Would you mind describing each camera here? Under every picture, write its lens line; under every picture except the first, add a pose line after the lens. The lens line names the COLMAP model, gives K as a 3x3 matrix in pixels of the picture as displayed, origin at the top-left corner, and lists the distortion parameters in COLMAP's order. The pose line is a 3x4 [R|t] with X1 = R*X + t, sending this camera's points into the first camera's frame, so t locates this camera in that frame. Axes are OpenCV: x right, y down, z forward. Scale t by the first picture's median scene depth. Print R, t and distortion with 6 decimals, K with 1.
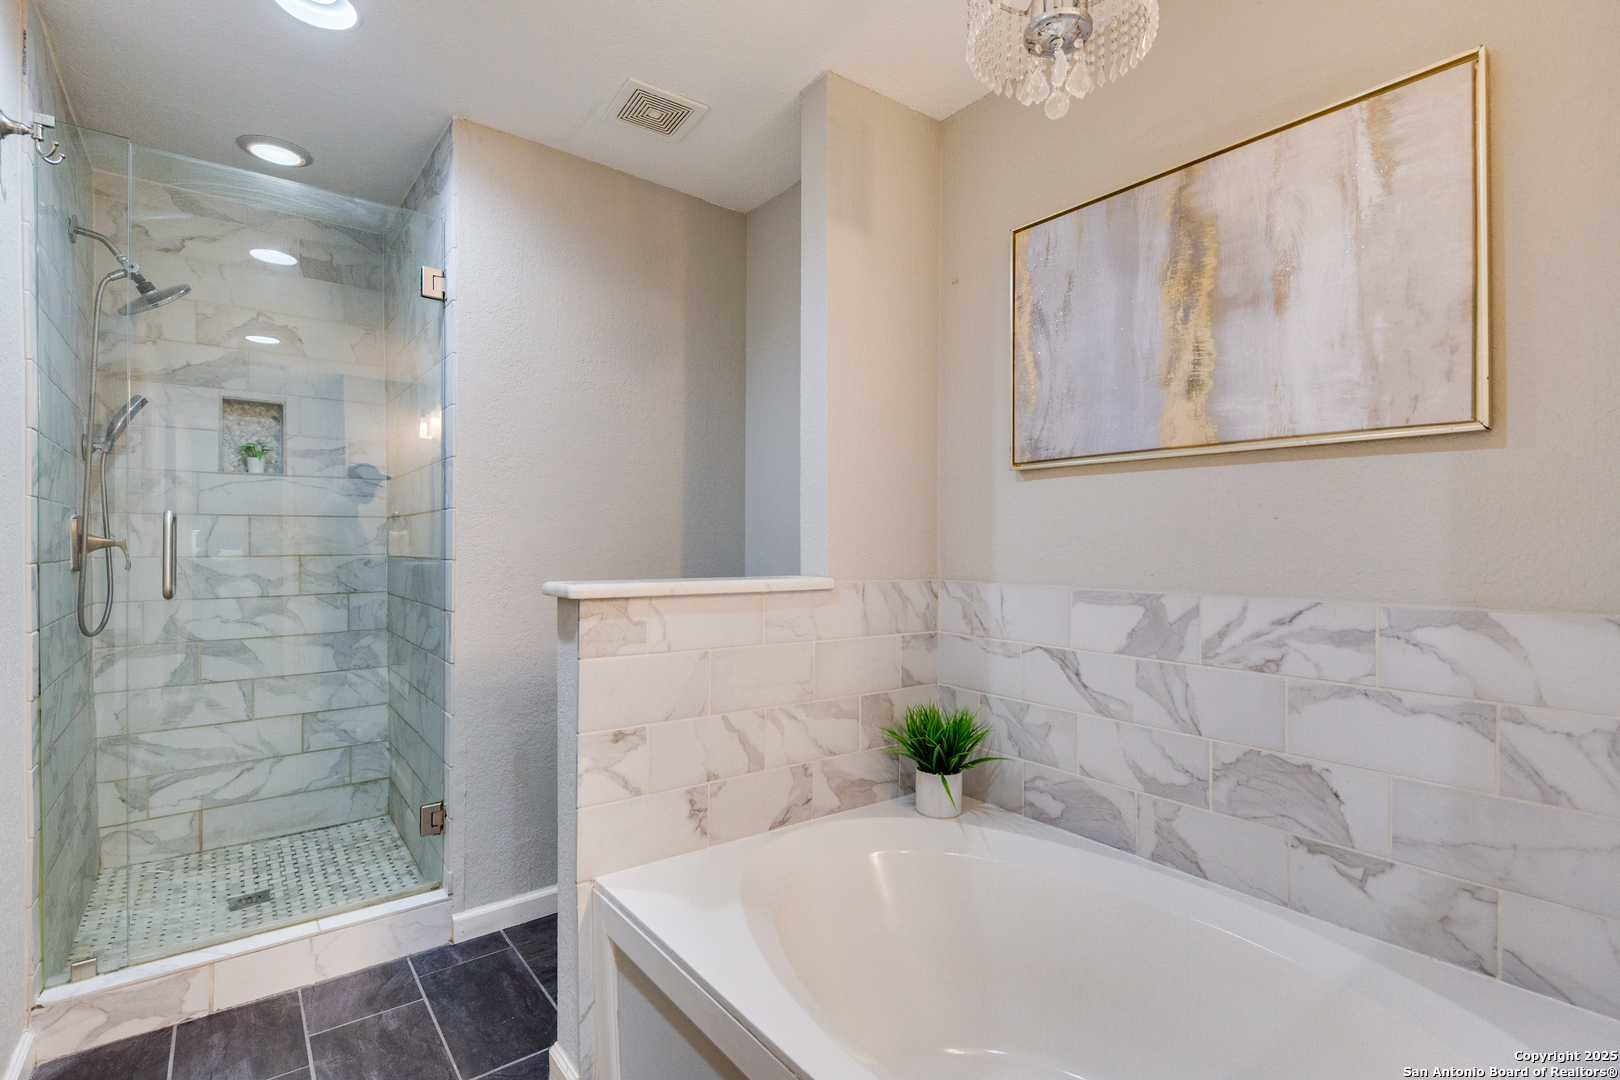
lens RADIAL K [[725.5, 0, 810.0], [0, 725.5, 540.0], [0, 0, 1]] dist [0.011116, -0.006963]
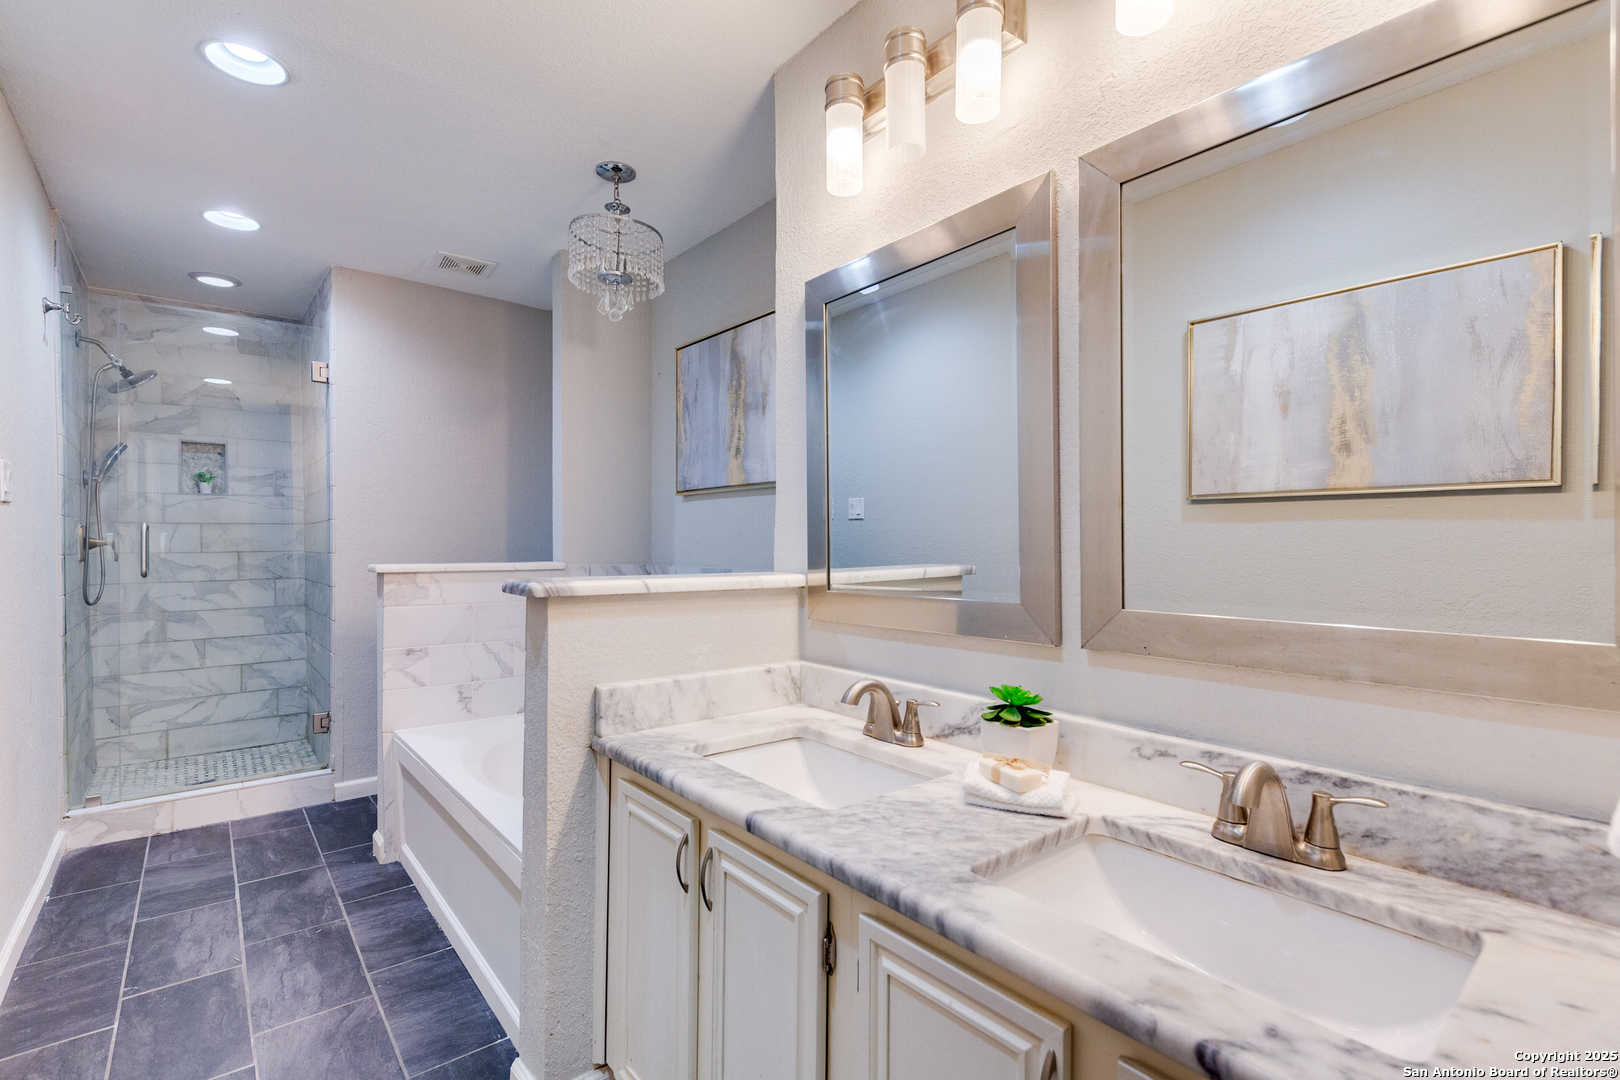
lens RADIAL K [[745.4, 0, 834.7], [0, 745.4, 540.1], [0, 0, 1]] dist [0.016027, -0.009189]
pose [[0.999621, -0.004701, 0.027141, 0.496954], [0.004659, 0.999988, 0.001616, 0.002282], [-0.027148, -0.001489, 0.999630, -0.579433]]
